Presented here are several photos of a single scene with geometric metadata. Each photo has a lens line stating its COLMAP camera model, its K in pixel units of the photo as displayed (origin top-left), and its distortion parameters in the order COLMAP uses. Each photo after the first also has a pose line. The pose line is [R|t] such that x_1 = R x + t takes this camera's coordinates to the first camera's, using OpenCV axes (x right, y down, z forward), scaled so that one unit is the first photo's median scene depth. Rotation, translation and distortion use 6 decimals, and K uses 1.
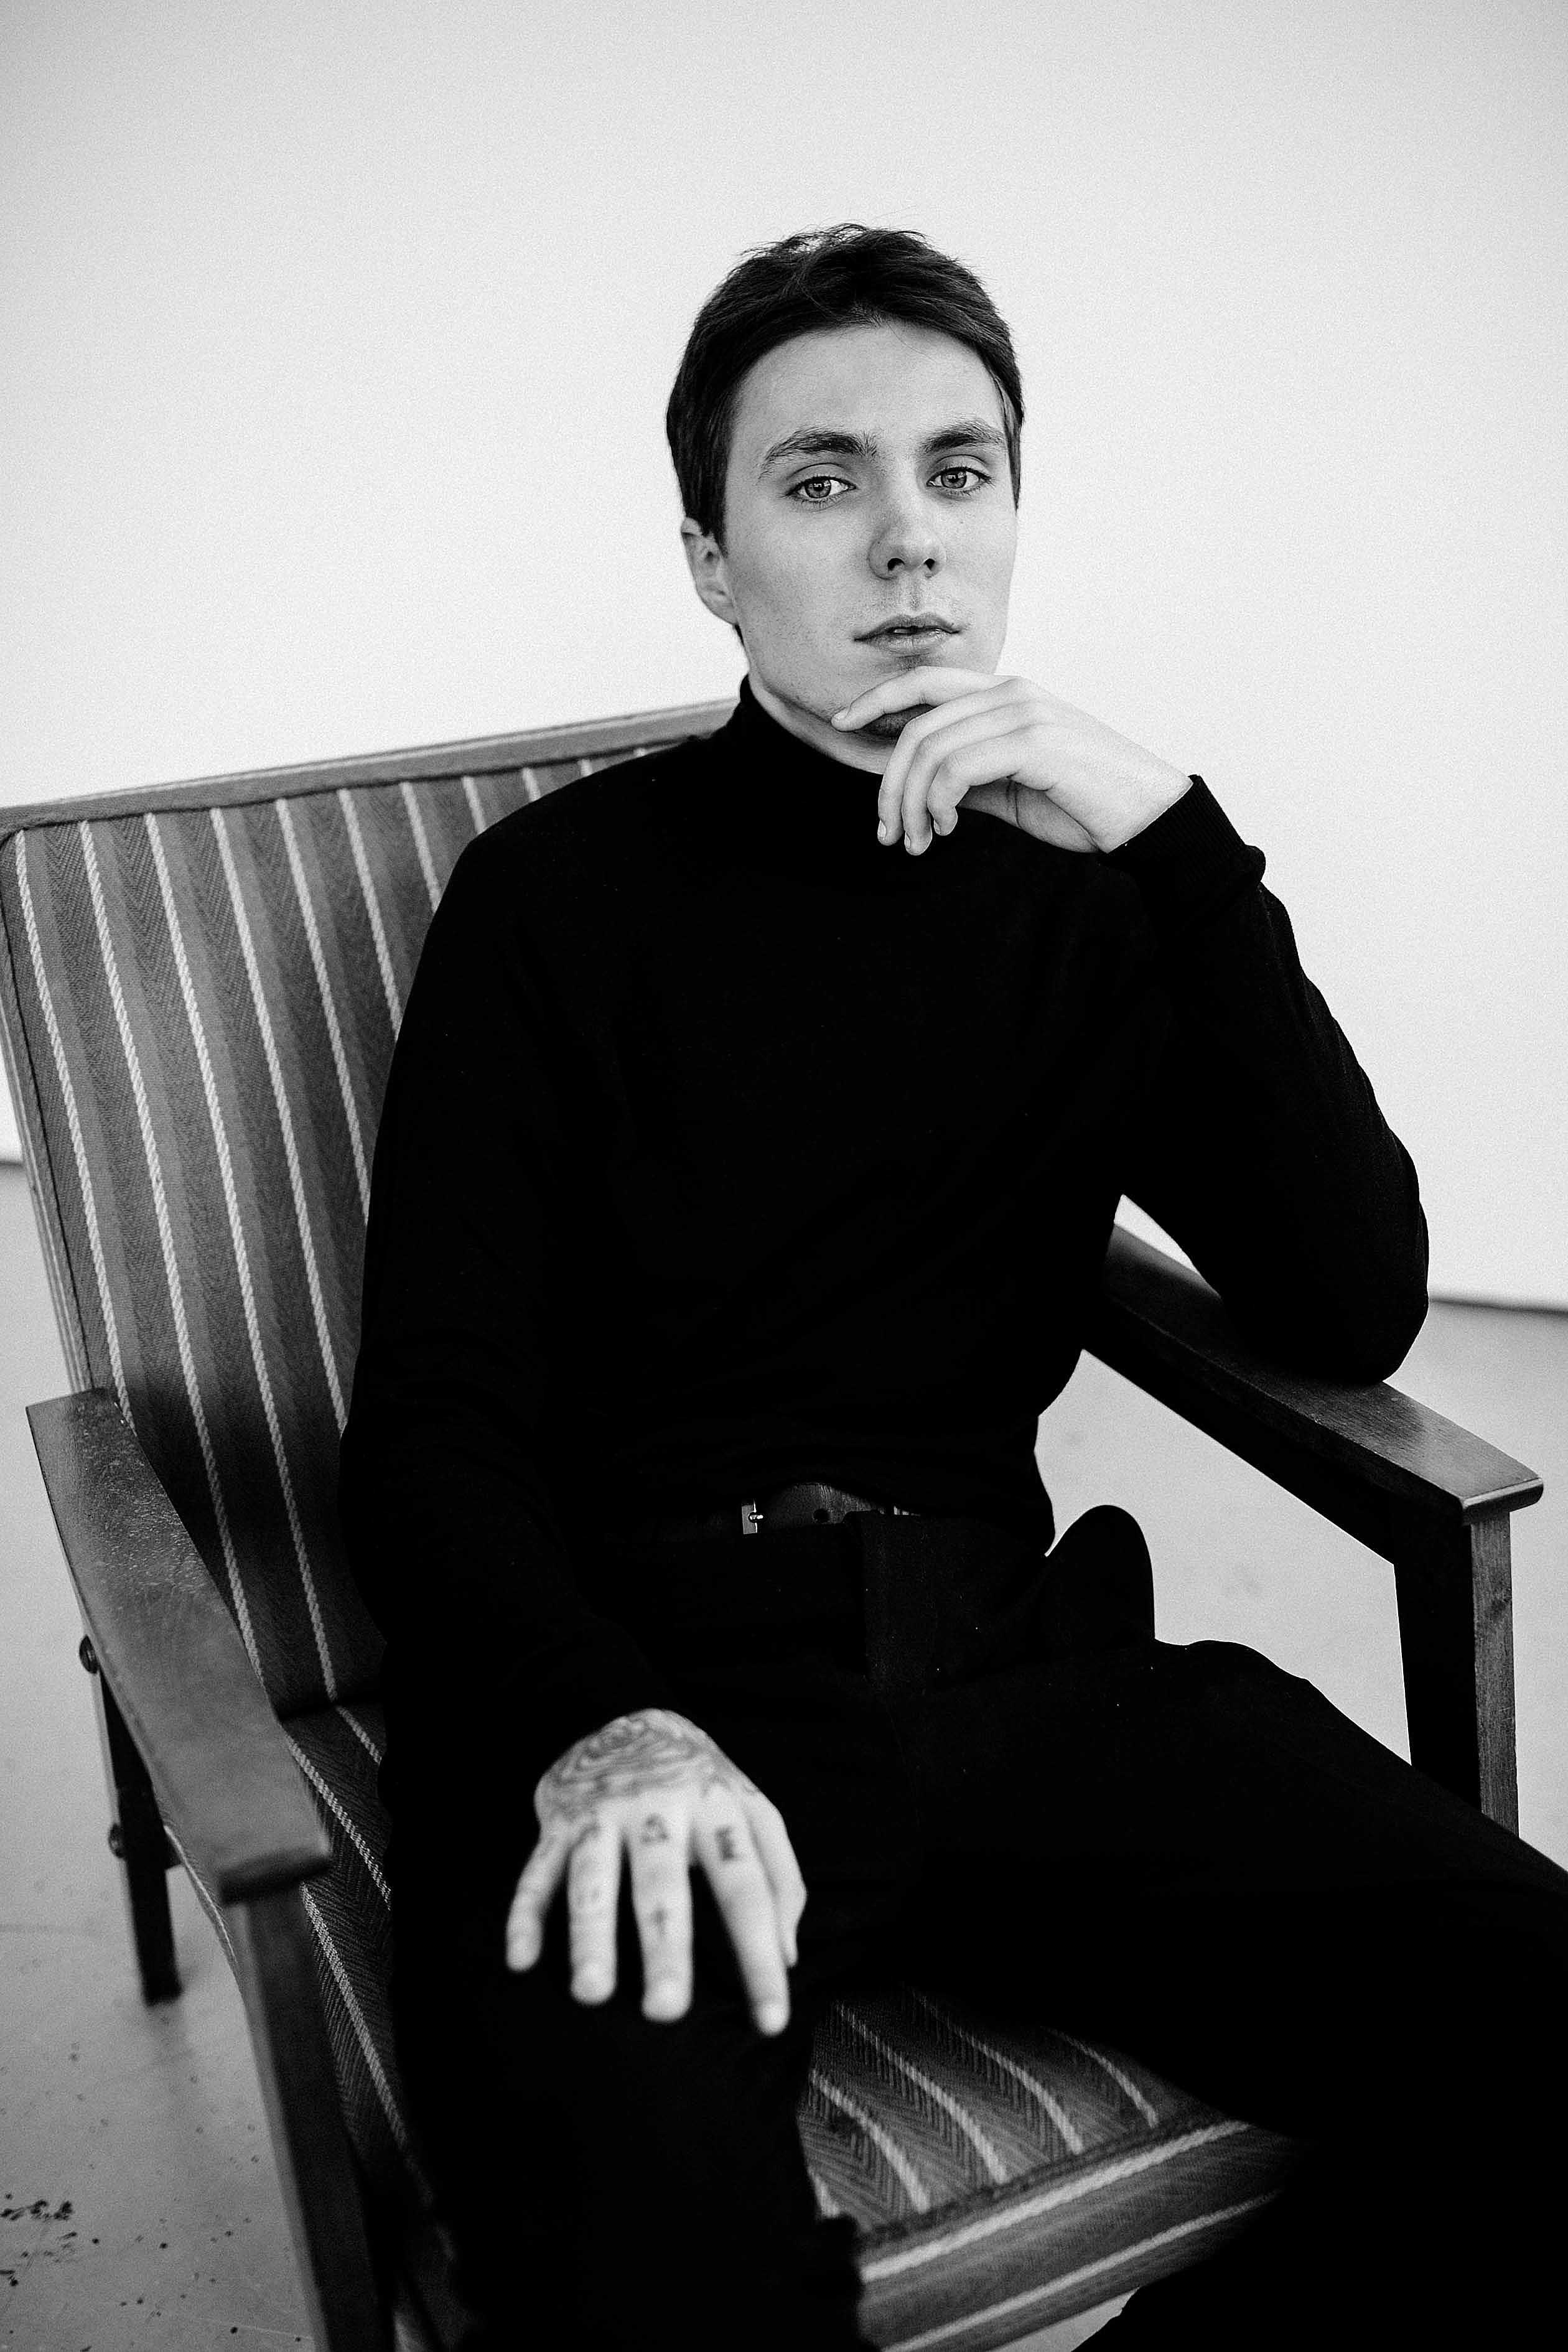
lens RADIAL K [[2290.8, 0, 785.4], [0, 2290.8, 1188.5], [0, 0, 1]] dist [0.019636, 0.000000]
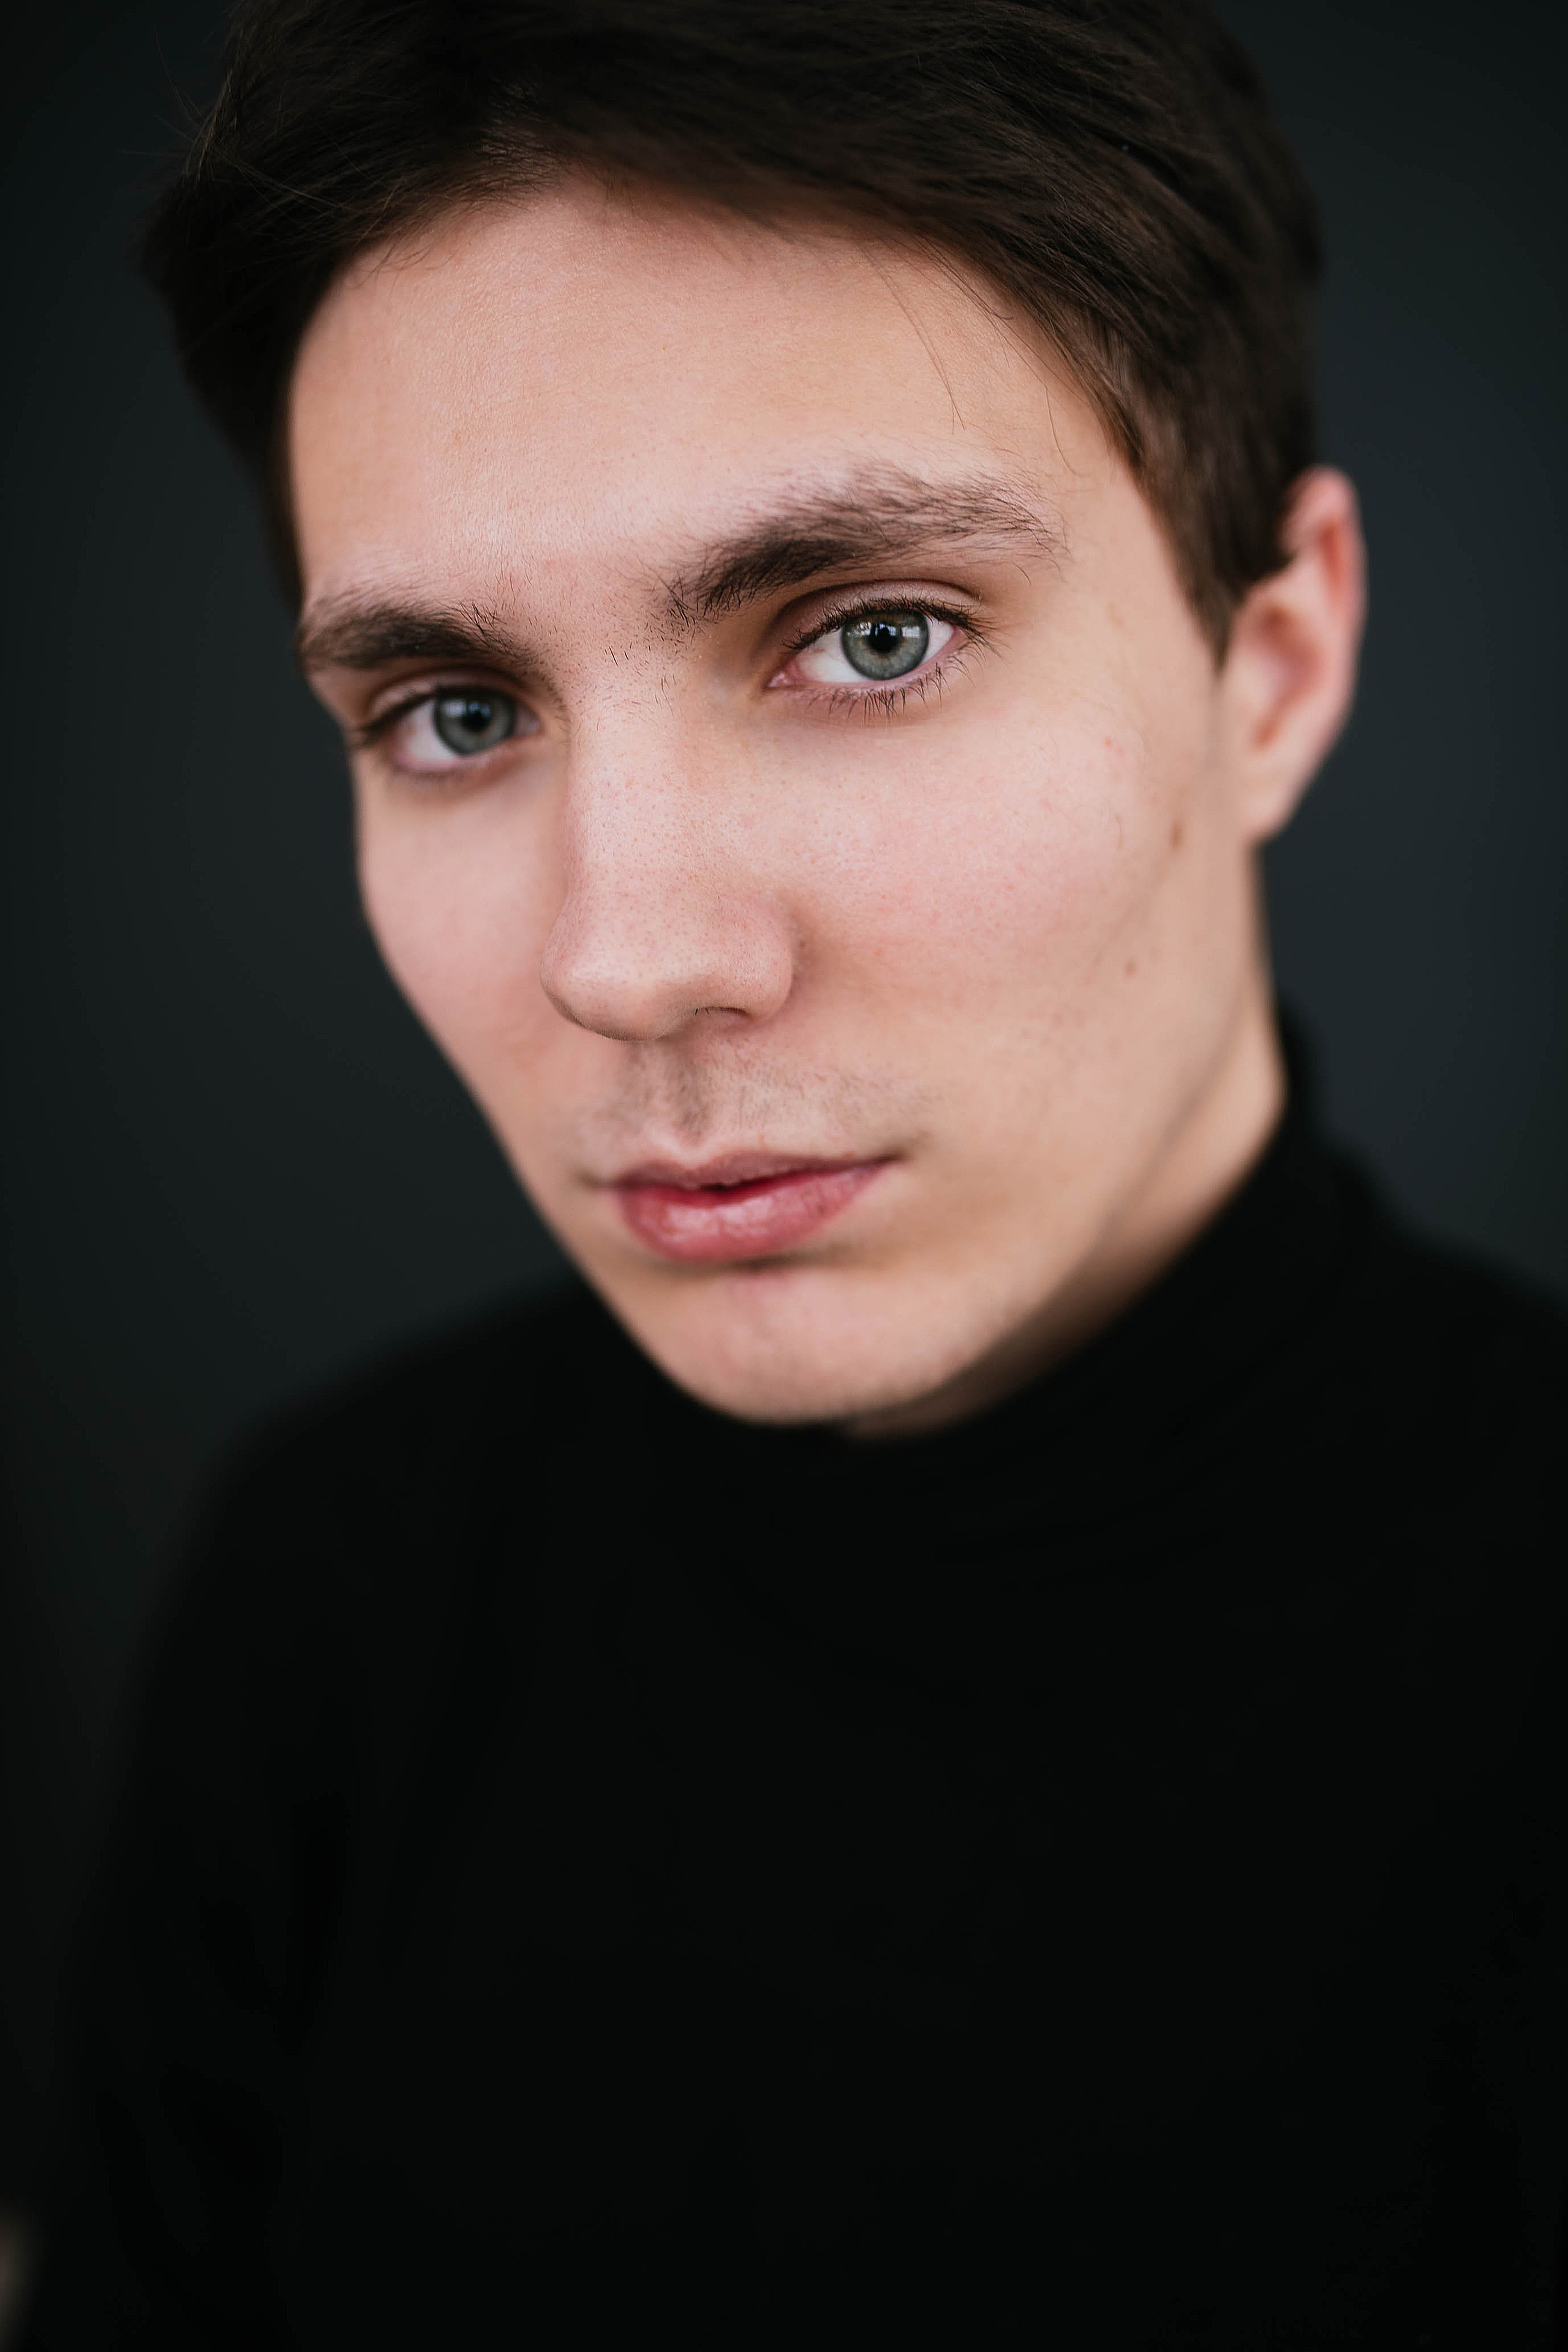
lens RADIAL K [[2290.8, 0, 773.0], [0, 2290.8, 1170.2], [0, 0, 1]] dist [0.019636, 0.000000]
pose [[0.835788, 0.058824, -0.545891, 0.231902], [0.061913, 0.977806, 0.200158, -0.305939], [0.545550, -0.201087, 0.813597, 0.744803]]
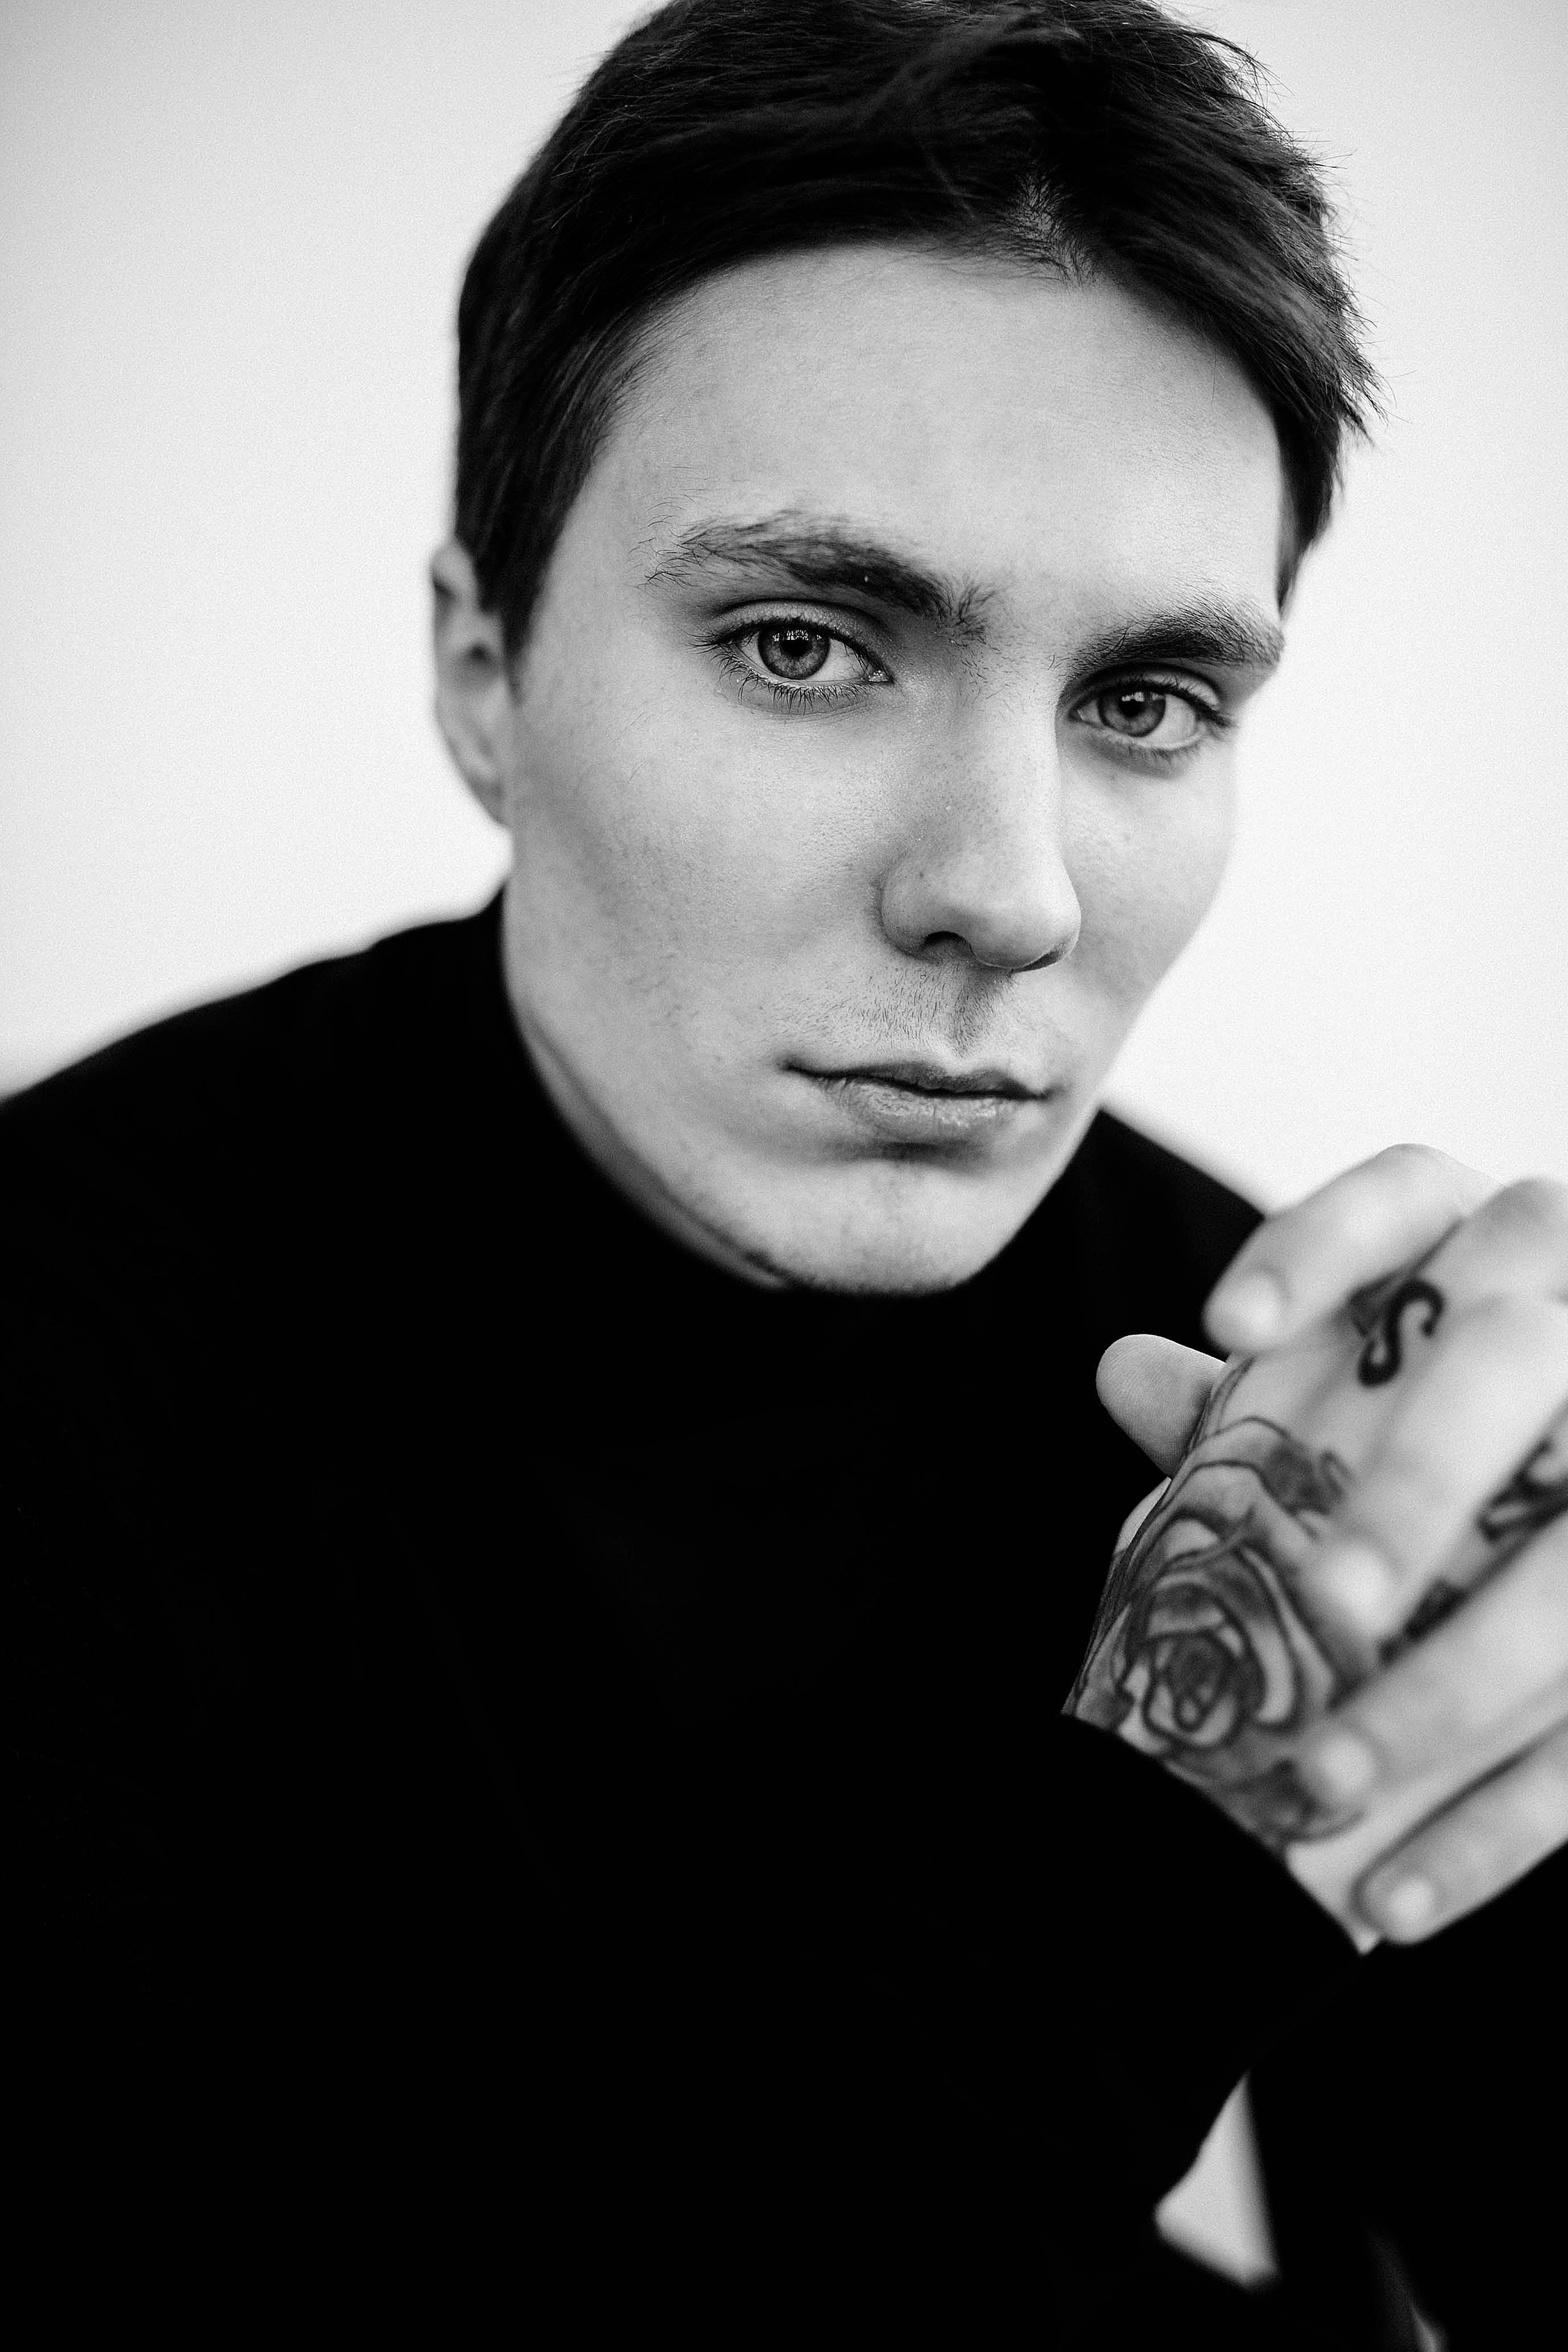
lens RADIAL K [[2403.5, 0, 772.4], [0, 2403.5, 1190.5], [0, 0, 1]] dist [-0.010575, 0.000000]
pose [[0.957519, 0.239238, 0.161003, -0.031369], [-0.259410, 0.958461, 0.118568, -0.266321], [-0.125949, -0.155297, 0.979806, 0.603814]]
